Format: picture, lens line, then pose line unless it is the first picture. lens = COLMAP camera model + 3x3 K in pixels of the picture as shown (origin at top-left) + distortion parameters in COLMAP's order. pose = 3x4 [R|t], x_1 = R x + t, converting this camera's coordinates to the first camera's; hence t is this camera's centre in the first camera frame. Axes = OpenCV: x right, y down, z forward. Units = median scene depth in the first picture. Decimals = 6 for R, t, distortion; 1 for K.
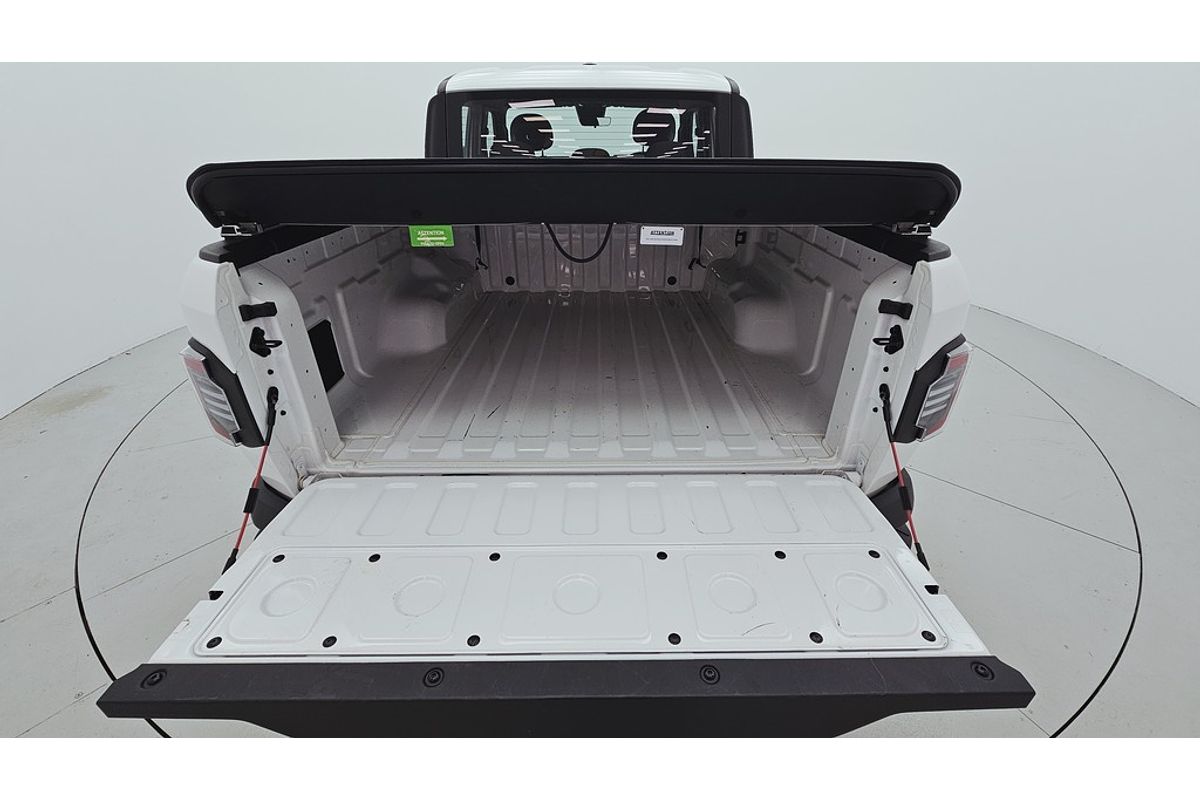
lens RADIAL K [[492.4, 0, 604.3], [0, 492.4, 397.0], [0, 0, 1]] dist [-0.001054, -0.000138]
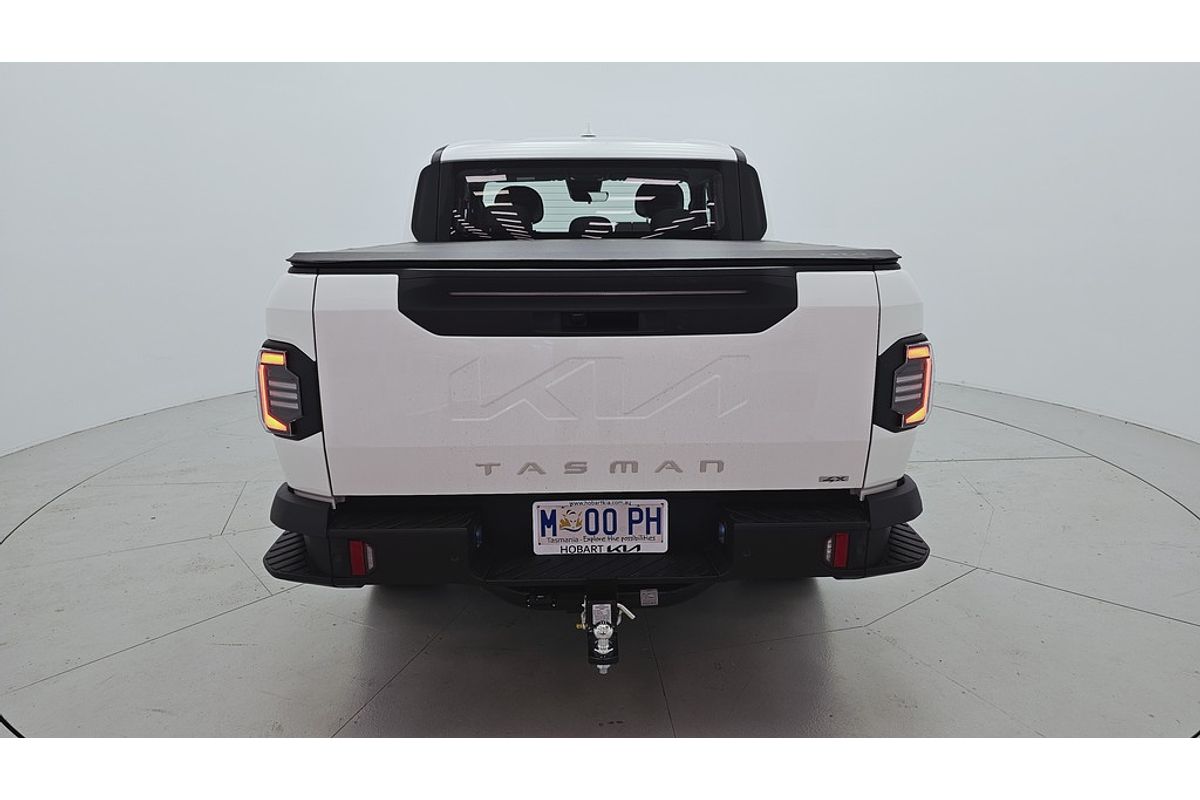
lens RADIAL K [[882.2, 0, 604.5], [0, 882.2, 434.1], [0, 0, 1]] dist [0.042900, -0.005461]
pose [[0.999736, -0.010943, 0.020224, -0.043575], [0.015952, 0.963507, -0.267206, 0.359100], [-0.016562, 0.267458, 0.963427, -0.528242]]
